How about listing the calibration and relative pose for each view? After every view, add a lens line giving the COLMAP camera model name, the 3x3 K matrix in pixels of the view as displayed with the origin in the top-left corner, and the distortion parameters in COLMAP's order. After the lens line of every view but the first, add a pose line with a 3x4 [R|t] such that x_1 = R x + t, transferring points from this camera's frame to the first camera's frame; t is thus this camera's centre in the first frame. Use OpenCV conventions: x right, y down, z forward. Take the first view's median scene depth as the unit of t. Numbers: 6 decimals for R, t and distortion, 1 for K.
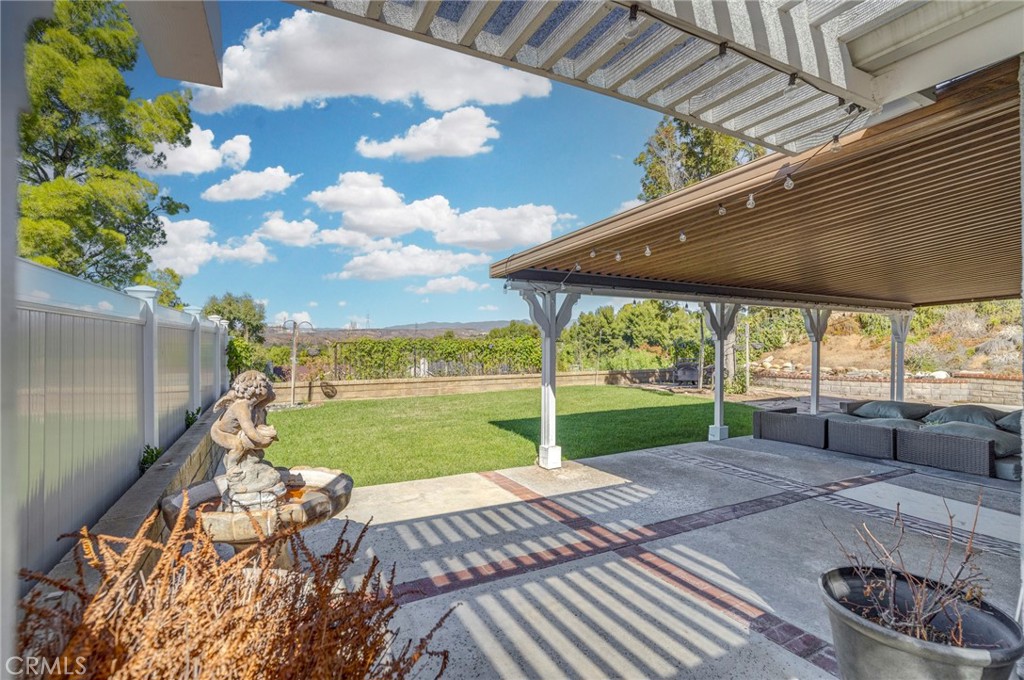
lens RADIAL K [[484.1, 0, 514.9], [0, 484.1, 343.2], [0, 0, 1]] dist [-0.019503, 0.008808]
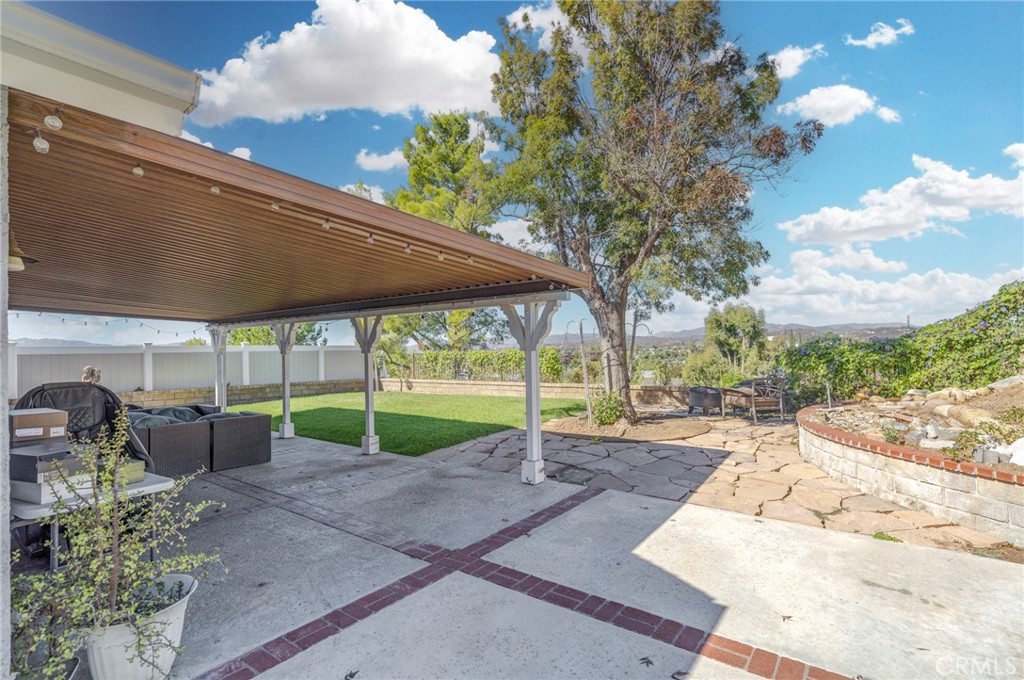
lens RADIAL K [[485.7, 0, 530.0], [0, 485.7, 333.9], [0, 0, 1]] dist [-0.015663, 0.007430]
pose [[0.437757, -0.038355, -0.898275, 1.183407], [0.013381, 0.999257, -0.036146, -0.003415], [0.898994, 0.003803, 0.437945, 0.670196]]
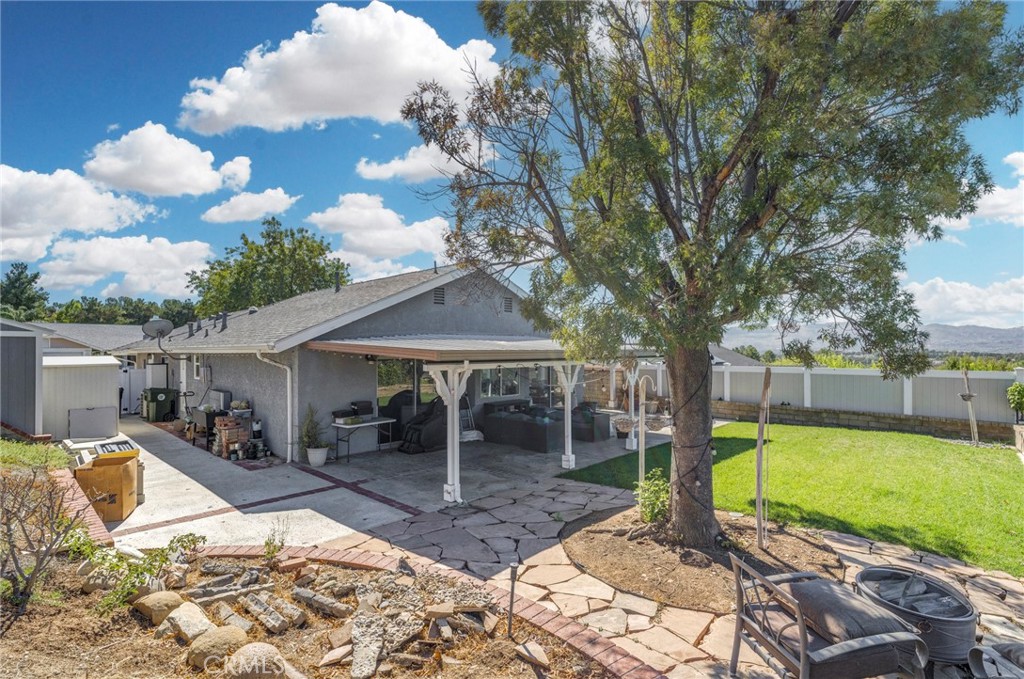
lens RADIAL K [[497.1, 0, 515.1], [0, 497.1, 343.3], [0, 0, 1]] dist [-0.014959, 0.005929]
pose [[-0.947769, -0.005037, -0.318917, 0.859486], [-0.003045, 0.999973, -0.006745, -0.089982], [0.318942, -0.005421, -0.947759, 1.624999]]
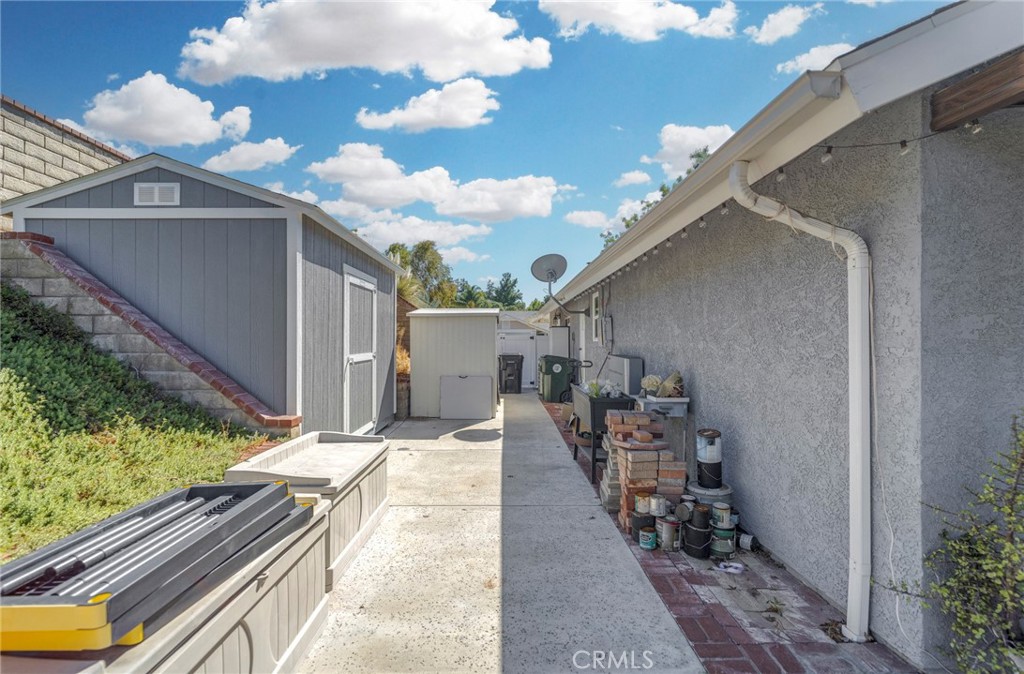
lens RADIAL K [[469.7, 0, 512.0], [0, 469.7, 337.0], [0, 0, 1]] dist [-0.001415, -0.000129]
pose [[-0.887304, -0.002842, 0.461177, 1.009336], [-0.004140, 0.999990, -0.001804, -0.002179], [-0.461167, -0.003510, -0.887306, 0.838336]]
